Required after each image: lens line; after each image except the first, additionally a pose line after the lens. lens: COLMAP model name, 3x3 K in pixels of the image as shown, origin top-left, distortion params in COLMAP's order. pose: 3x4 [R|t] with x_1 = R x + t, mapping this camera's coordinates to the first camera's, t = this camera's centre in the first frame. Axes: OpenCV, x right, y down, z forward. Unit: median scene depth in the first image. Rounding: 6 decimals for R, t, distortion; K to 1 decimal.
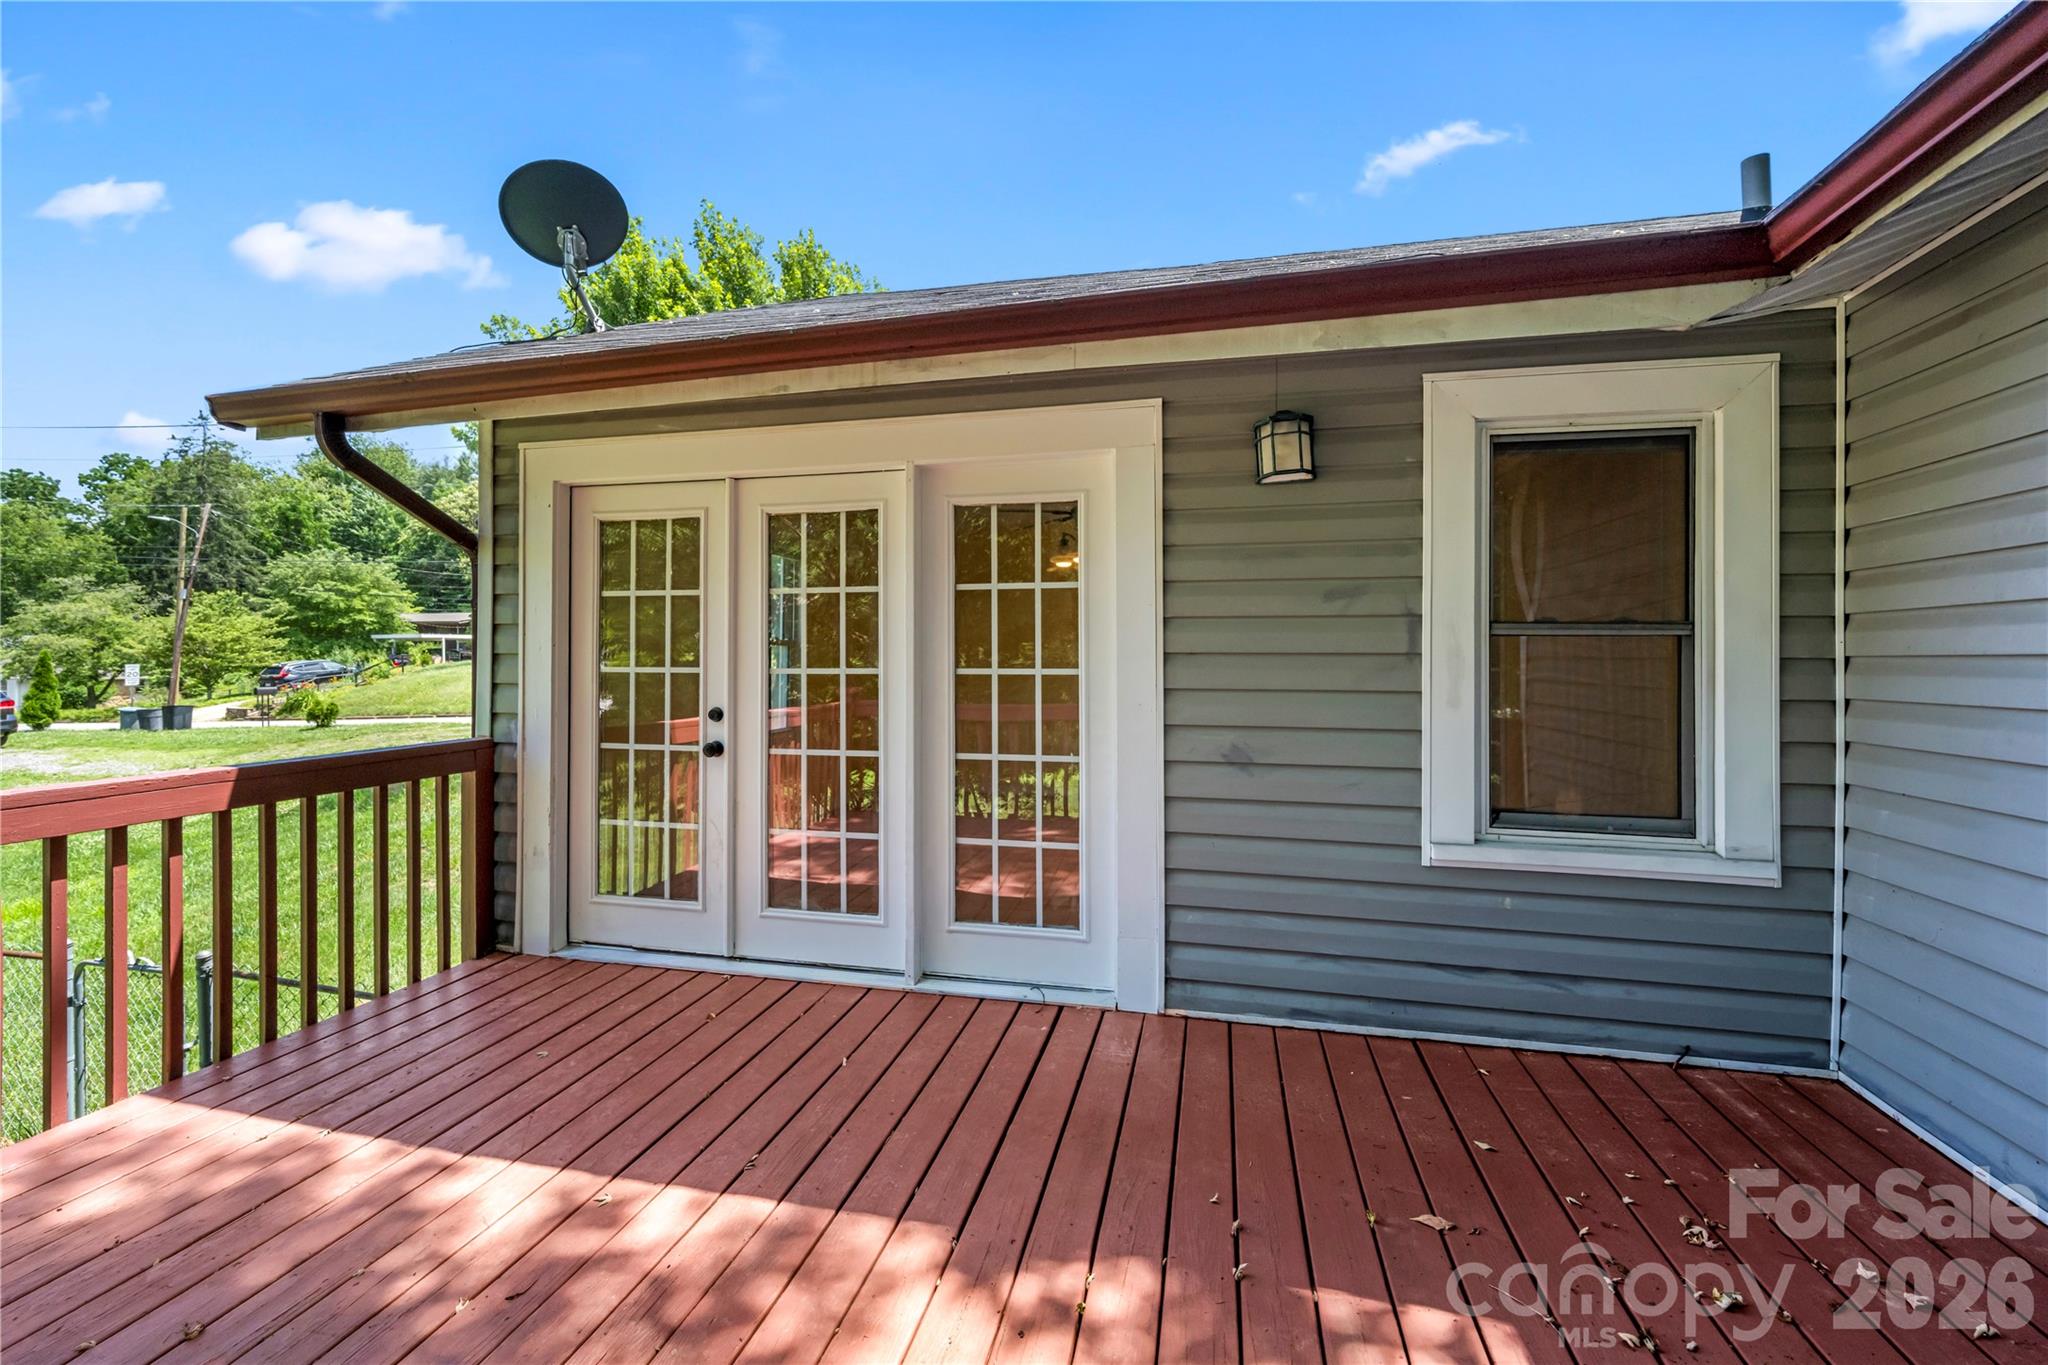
lens RADIAL K [[820.2, 0, 1019.3], [0, 820.2, 669.7], [0, 0, 1]] dist [0.001737, -0.000321]
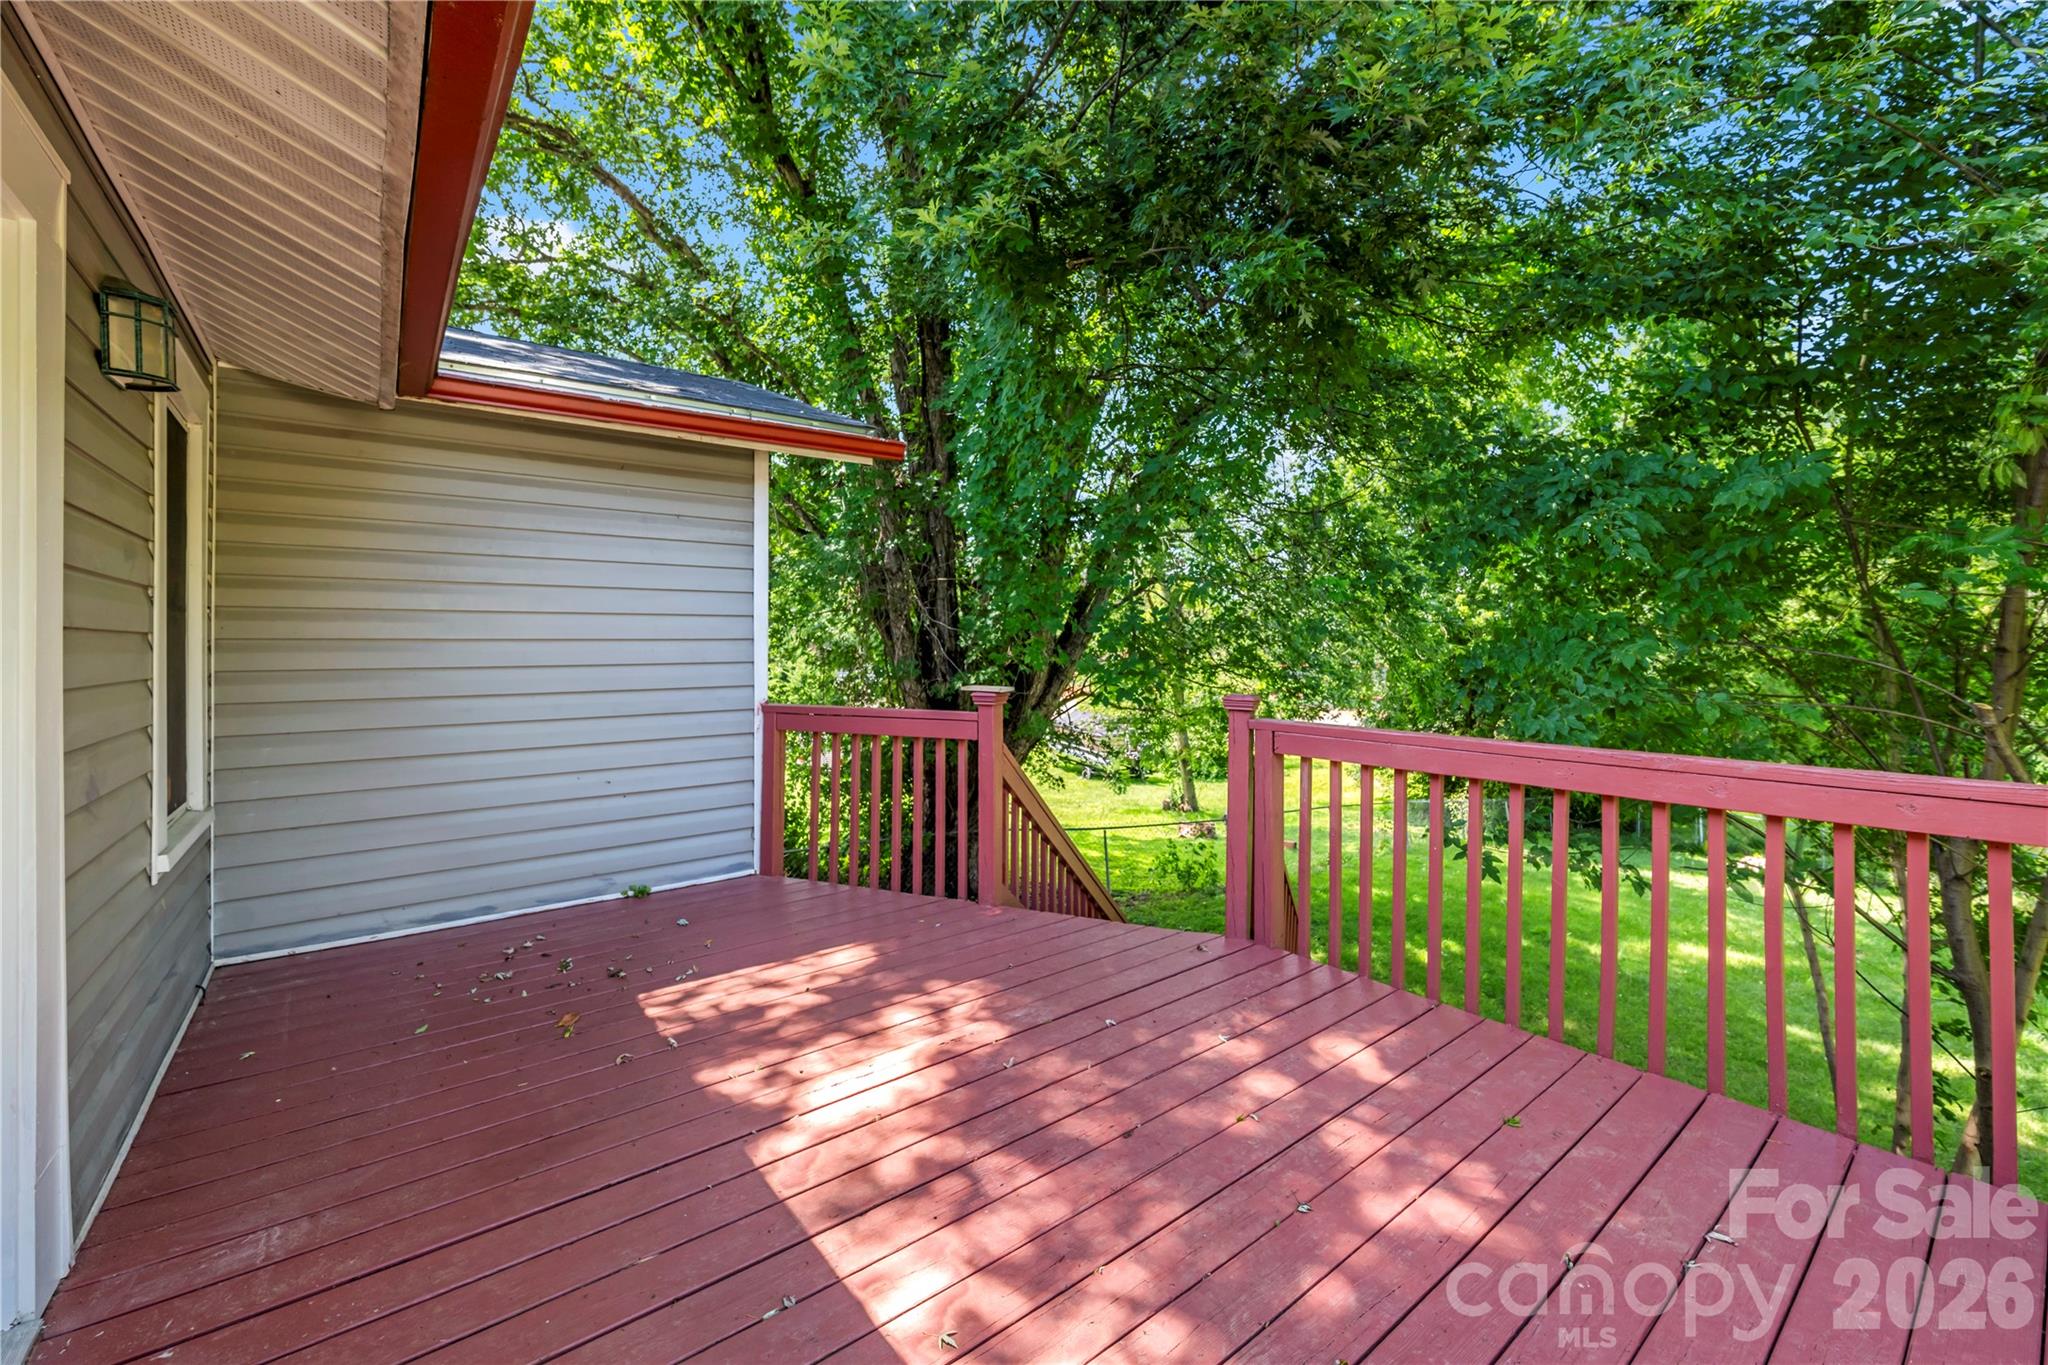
lens RADIAL K [[820.2, 0, 1025.1], [0, 820.2, 662.5], [0, 0, 1]] dist [0.001737, -0.000321]
pose [[-0.782246, -0.004690, 0.622952, -1.112713], [0.003908, 0.999915, 0.012435, 0.016176], [-0.622957, 0.012162, -0.782161, 1.689167]]
